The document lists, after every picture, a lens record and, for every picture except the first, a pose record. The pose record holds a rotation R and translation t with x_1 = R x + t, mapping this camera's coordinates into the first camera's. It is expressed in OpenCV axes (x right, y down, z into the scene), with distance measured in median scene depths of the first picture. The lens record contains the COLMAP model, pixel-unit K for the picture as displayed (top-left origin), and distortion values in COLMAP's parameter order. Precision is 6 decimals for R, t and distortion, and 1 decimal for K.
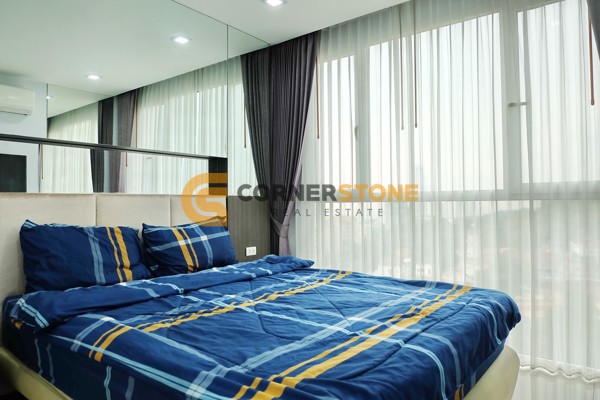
lens RADIAL K [[414.5, 0, 301.3], [0, 414.5, 195.6], [0, 0, 1]] dist [-0.046887, 0.058085]
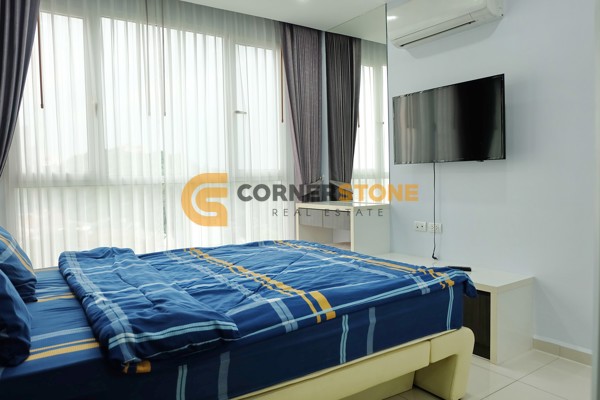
lens RADIAL K [[443.1, 0, 300.0], [0, 443.1, 200.0], [0, 0, 1]] dist [-0.004769, -0.001472]
pose [[0.311314, -0.051197, 0.948927, -1.522836], [0.018189, 0.998686, 0.047915, 0.007468], [-0.950133, 0.002343, 0.311837, 0.625767]]
